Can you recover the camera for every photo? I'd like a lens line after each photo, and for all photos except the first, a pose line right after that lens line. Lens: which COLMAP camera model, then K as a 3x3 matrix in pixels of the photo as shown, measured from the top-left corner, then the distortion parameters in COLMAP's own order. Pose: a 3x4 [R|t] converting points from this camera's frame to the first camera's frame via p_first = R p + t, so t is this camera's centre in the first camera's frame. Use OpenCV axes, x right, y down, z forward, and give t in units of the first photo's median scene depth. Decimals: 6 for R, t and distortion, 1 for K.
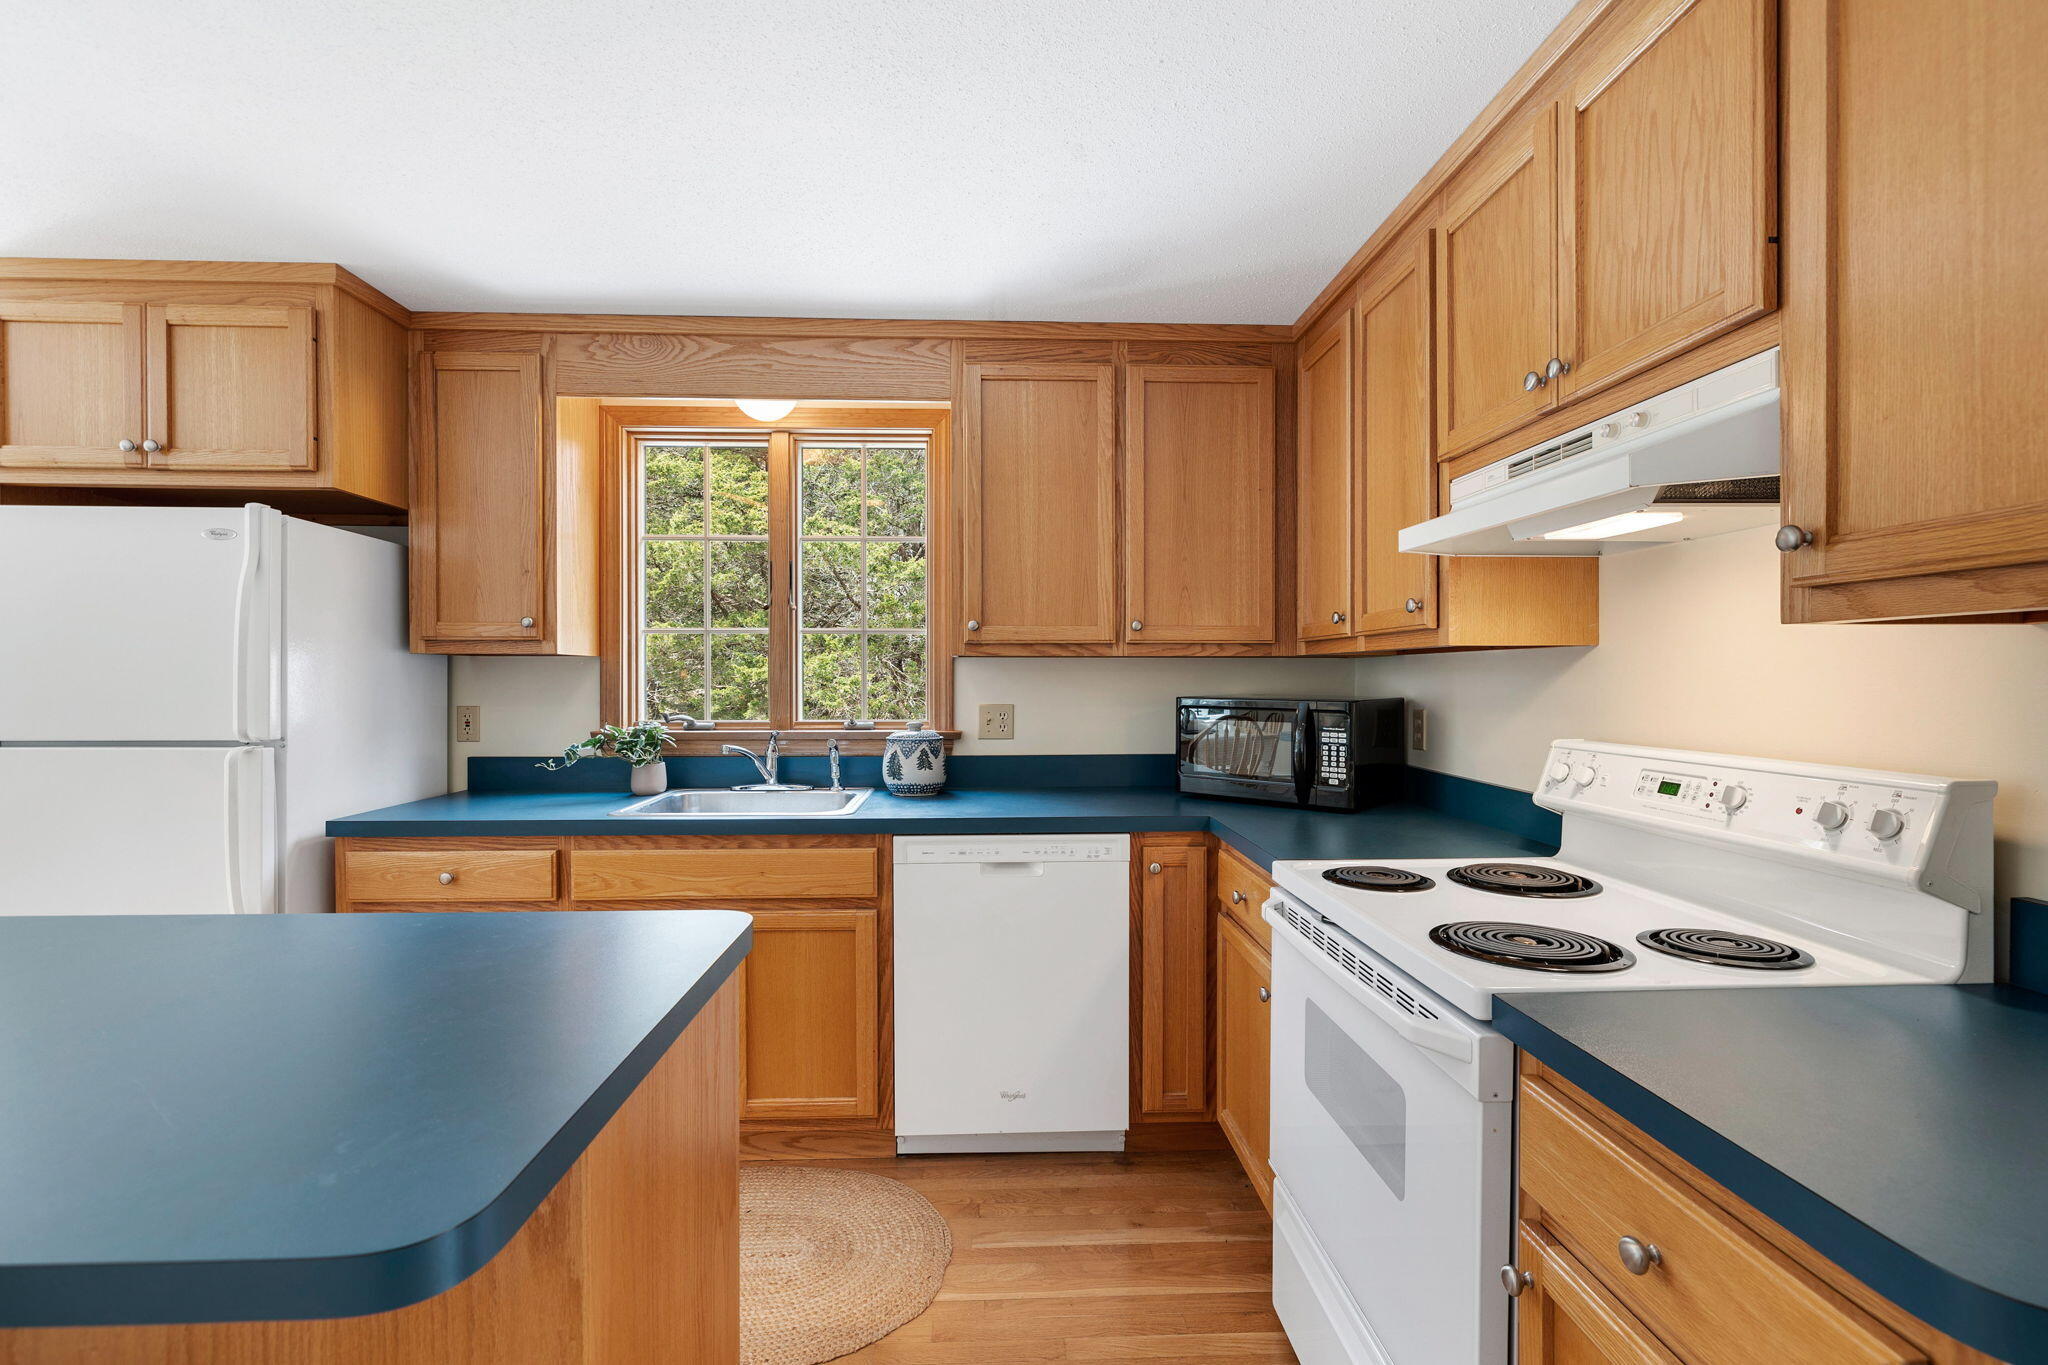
lens RADIAL K [[926.4, 0, 1028.2], [0, 926.4, 684.8], [0, 0, 1]] dist [-0.008907, 0.001403]
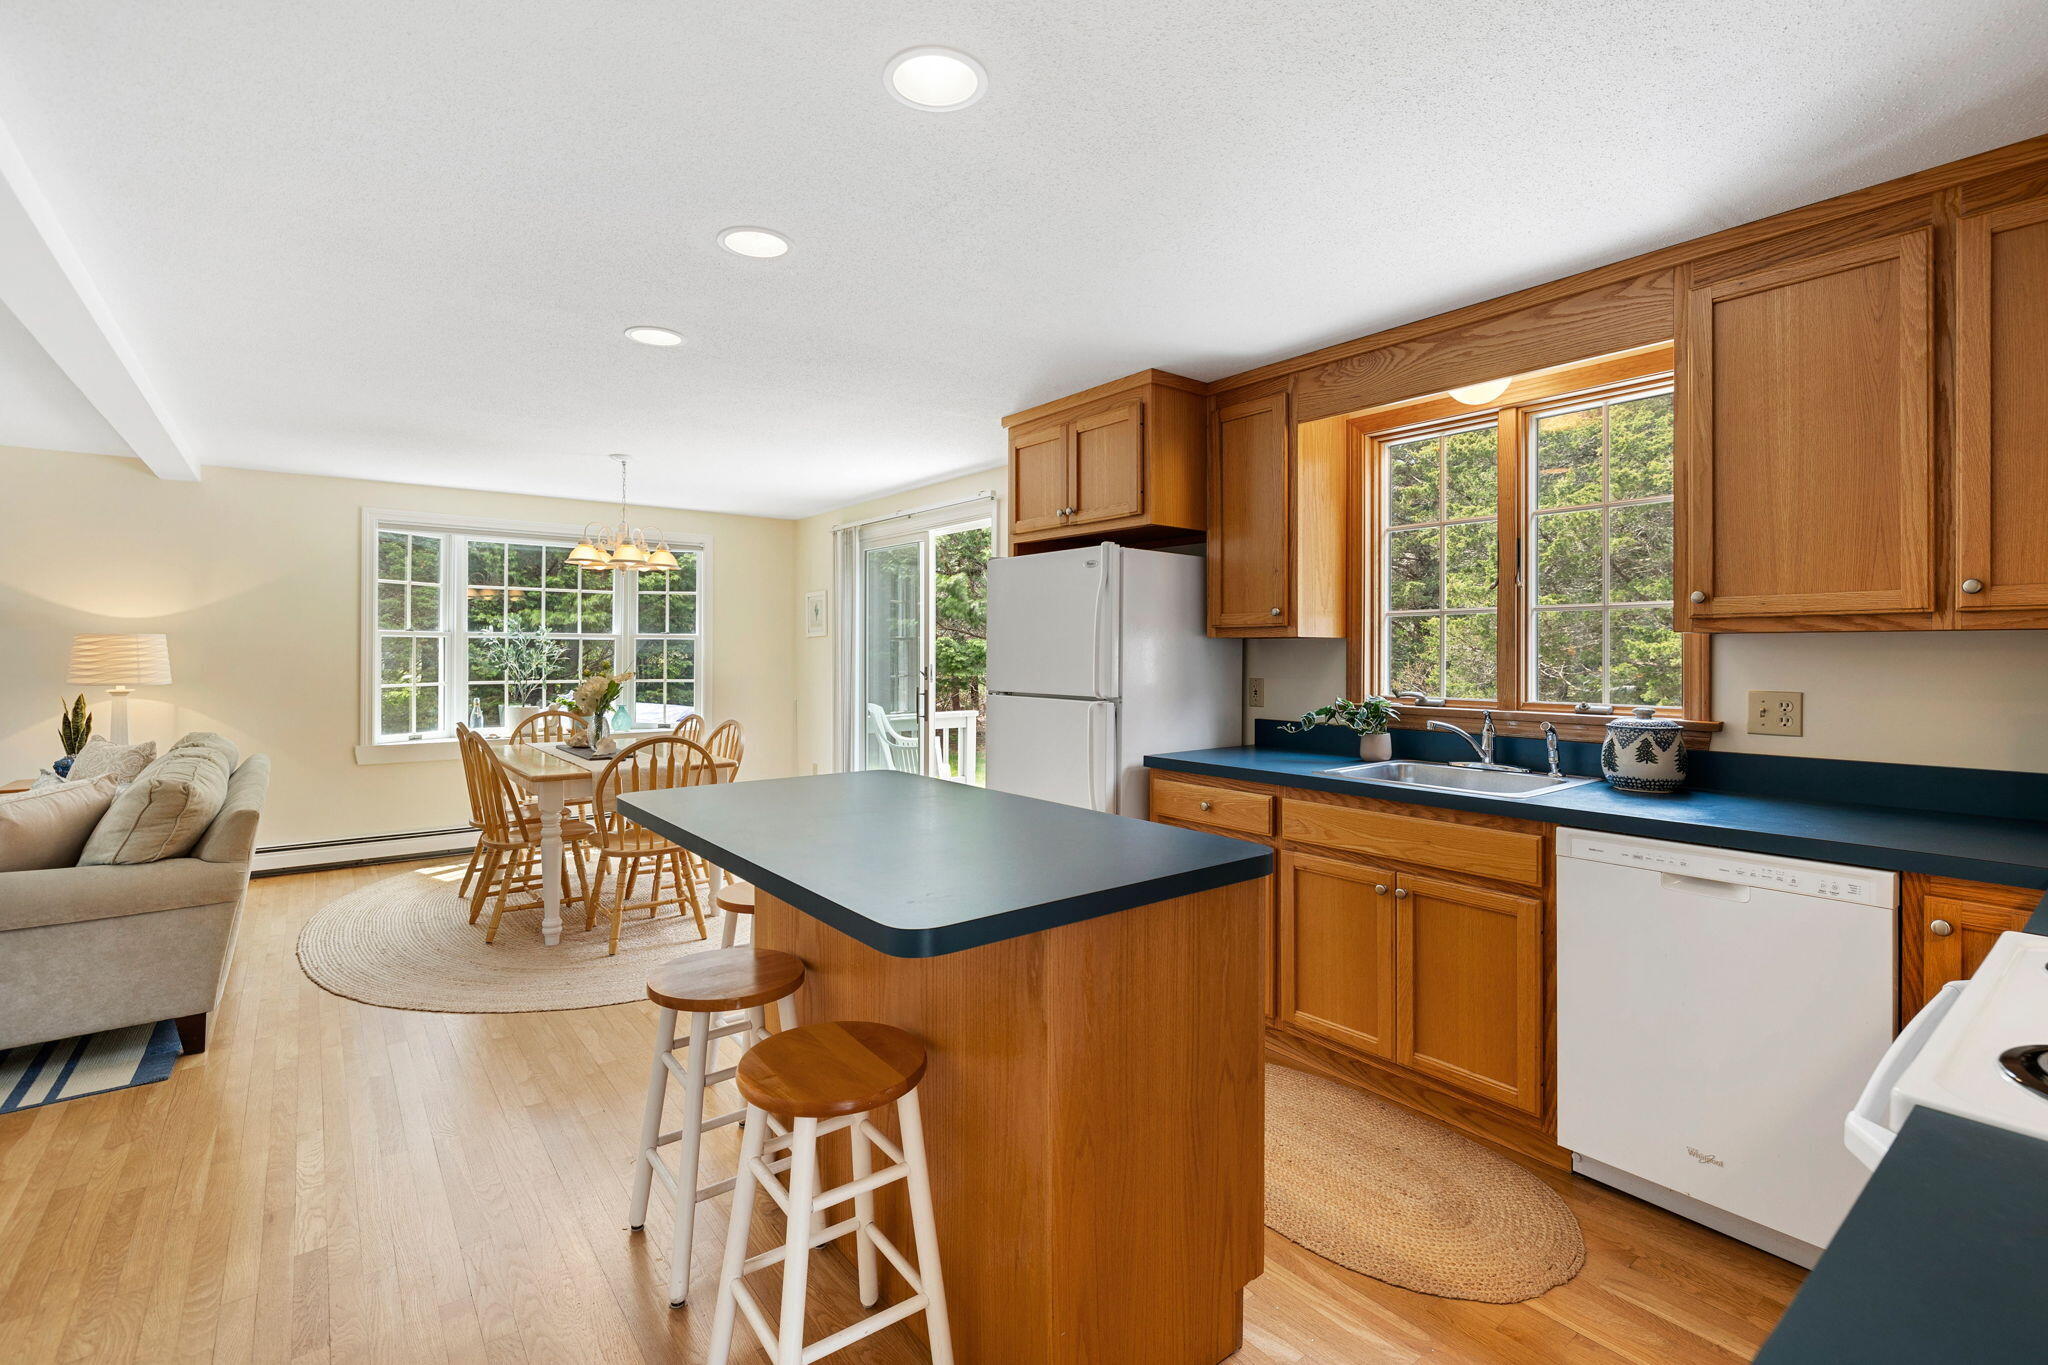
lens RADIAL K [[926.4, 0, 1021.7], [0, 926.4, 654.9], [0, 0, 1]] dist [-0.008907, 0.001403]
pose [[0.571902, 0.002944, -0.820317, 0.310036], [-0.006713, 0.999977, -0.001092, -0.006800], [0.820294, 0.006131, 0.571909, 0.010293]]
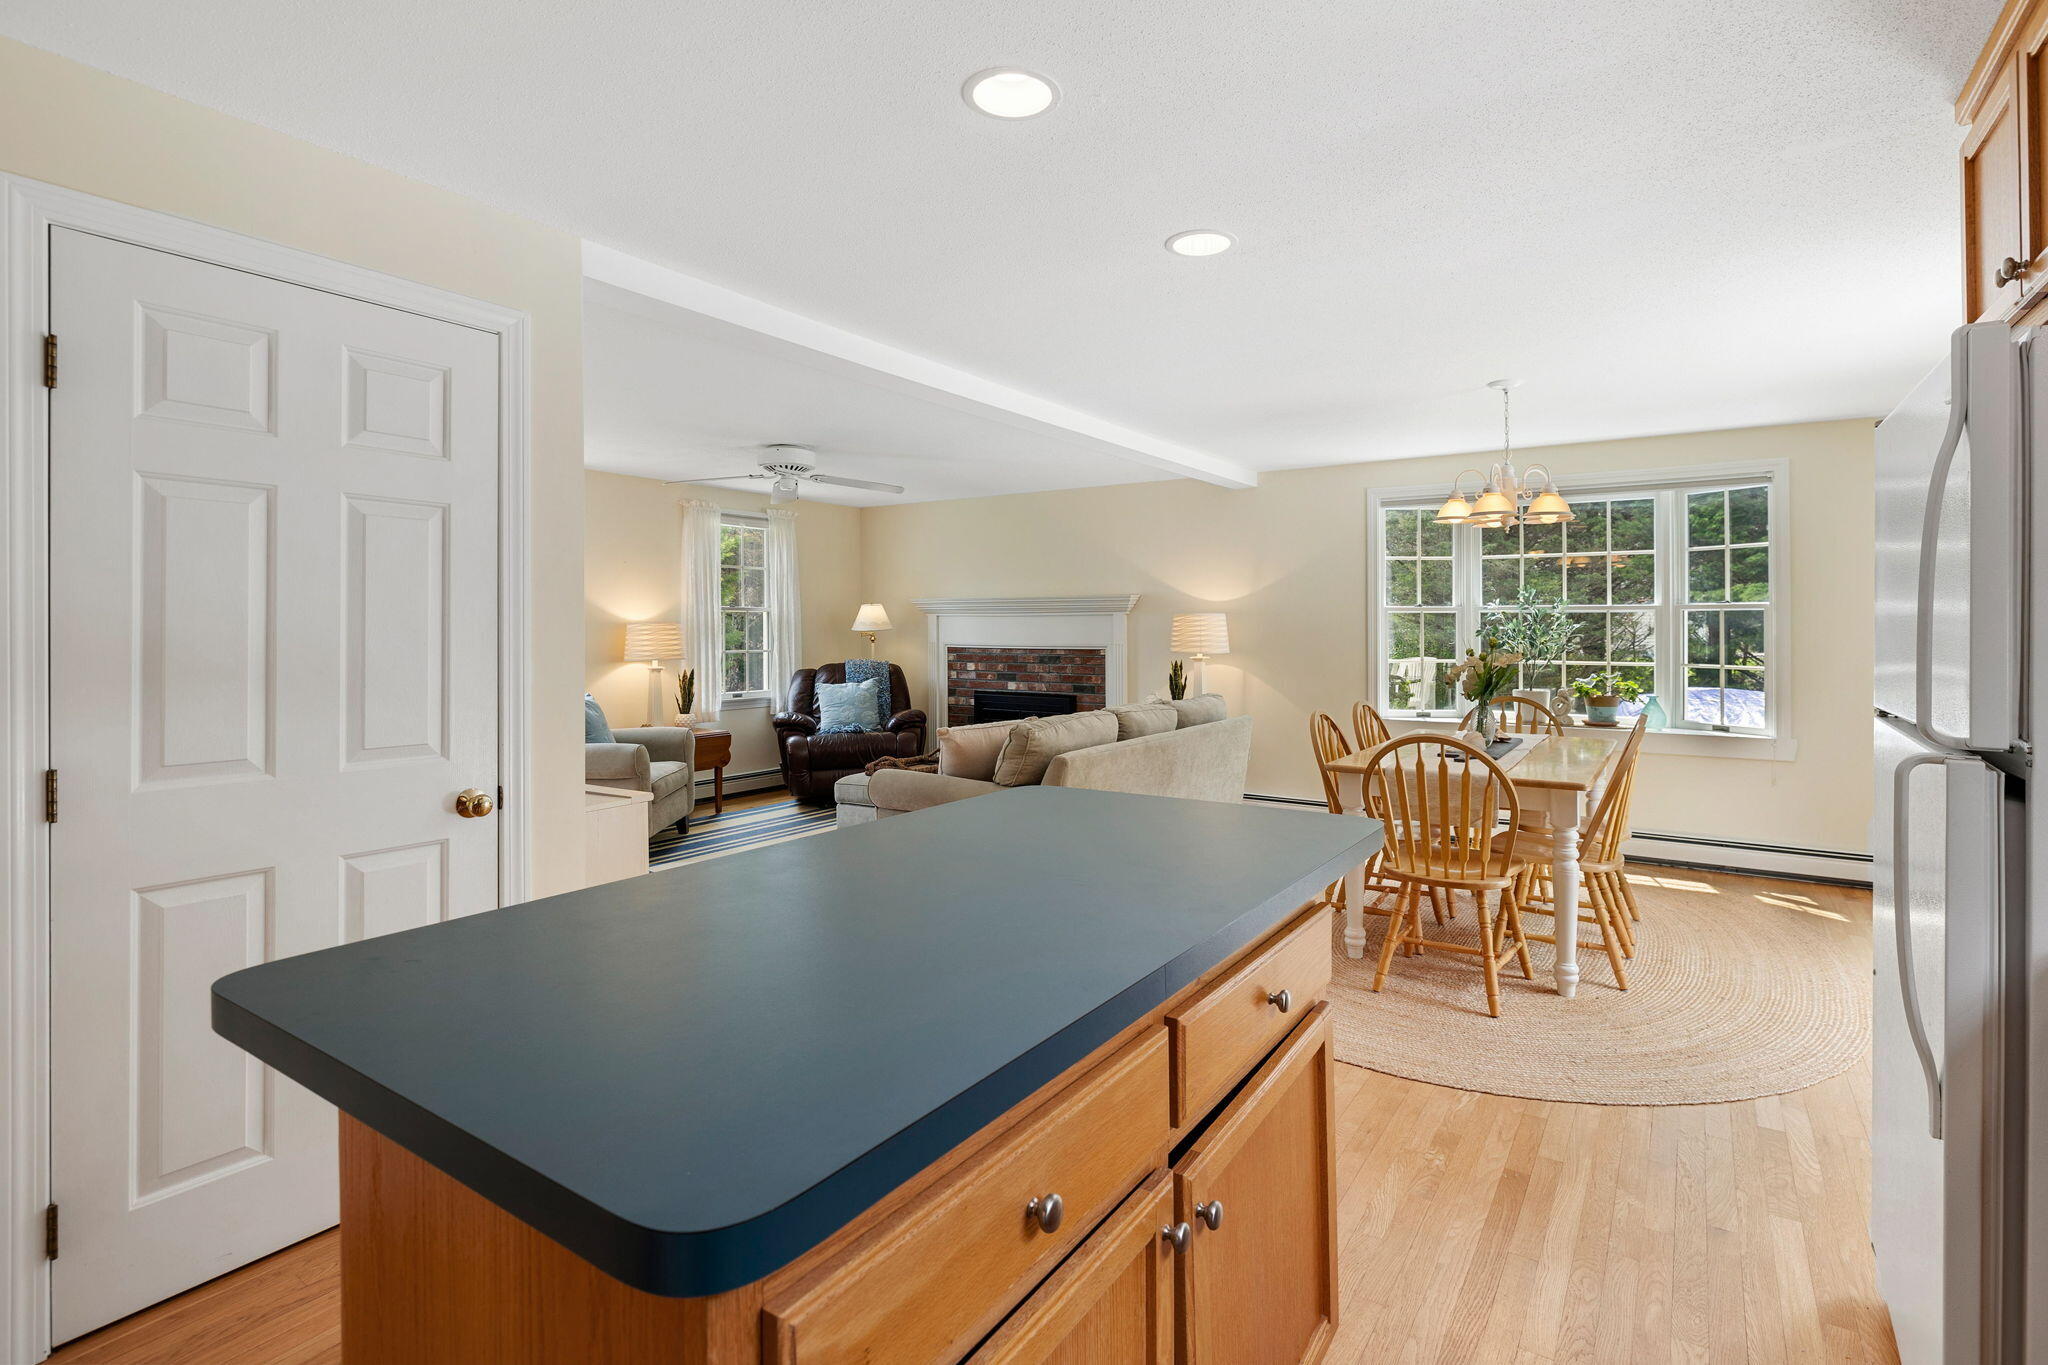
lens RADIAL K [[990.5, 0, 1055.6], [0, 990.5, 612.1], [0, 0, 1]] dist [-0.003788, -0.000528]
pose [[-0.594006, -0.011254, -0.804382, 0.034648], [-0.004715, 0.999934, -0.010508, -0.015255], [0.804447, -0.002449, -0.594019, 0.861380]]
